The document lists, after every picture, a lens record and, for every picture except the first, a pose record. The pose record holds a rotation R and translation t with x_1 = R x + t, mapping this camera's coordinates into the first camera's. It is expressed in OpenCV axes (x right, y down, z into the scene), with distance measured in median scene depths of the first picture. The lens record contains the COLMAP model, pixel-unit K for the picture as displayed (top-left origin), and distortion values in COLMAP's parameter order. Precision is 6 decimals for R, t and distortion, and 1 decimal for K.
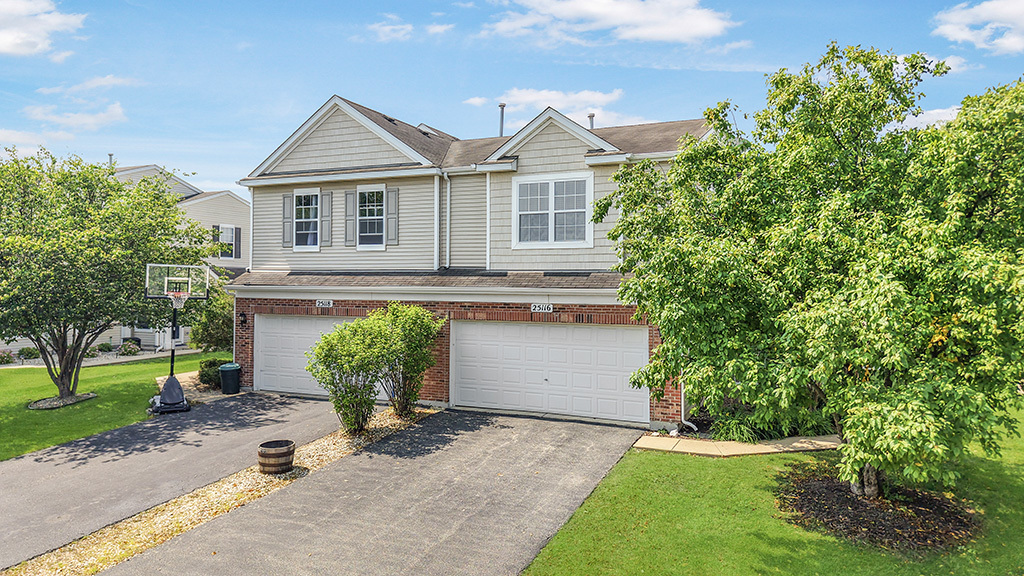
lens RADIAL K [[701.6, 0, 519.3], [0, 701.6, 278.6], [0, 0, 1]] dist [-0.004036, -0.013467]
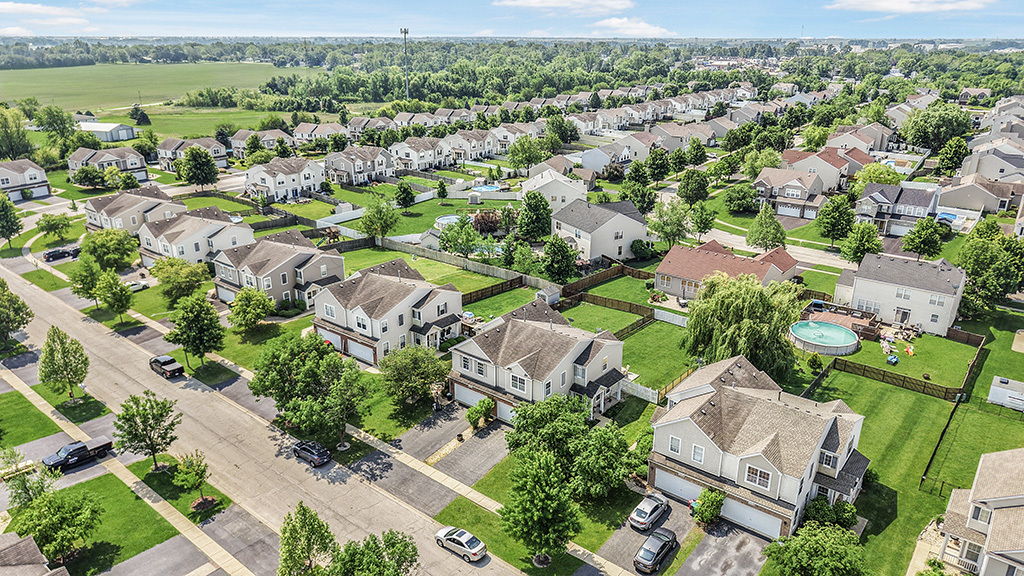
lens RADIAL K [[701.6, 0, 510.6], [0, 701.6, 282.9], [0, 0, 1]] dist [-0.004036, -0.013467]
pose [[0.963872, 0.085380, -0.252310, 0.977180], [0.004409, 0.941991, 0.335610, -2.006445], [0.266328, -0.324598, 0.907582, -2.585861]]
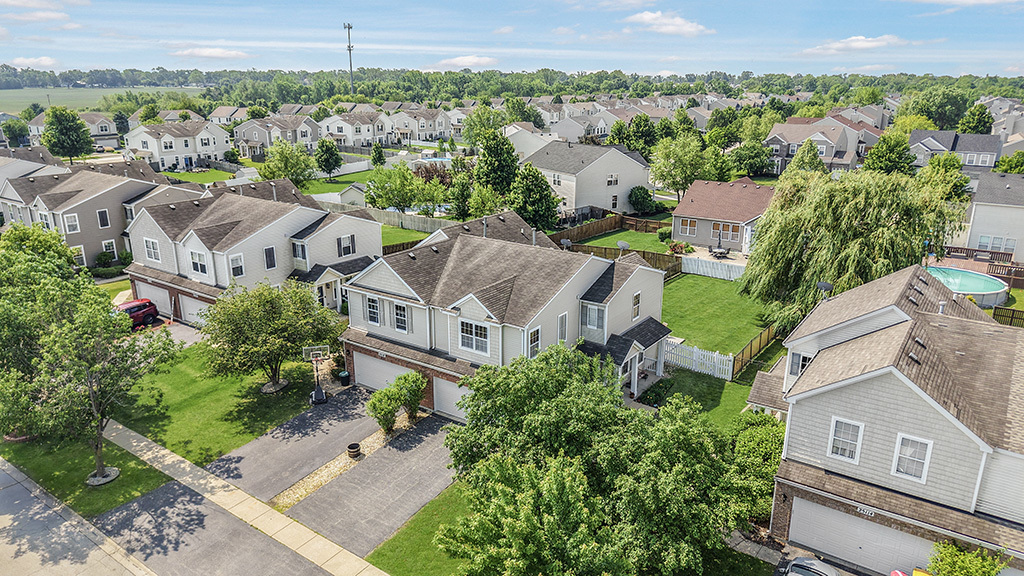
lens RADIAL K [[701.6, 0, 514.6], [0, 701.6, 291.9], [0, 0, 1]] dist [-0.004036, -0.013467]
pose [[0.978984, 0.055691, -0.196187, 0.544805], [0.005691, 0.954157, 0.299252, -0.813958], [0.203859, -0.294079, 0.933788, -0.885172]]
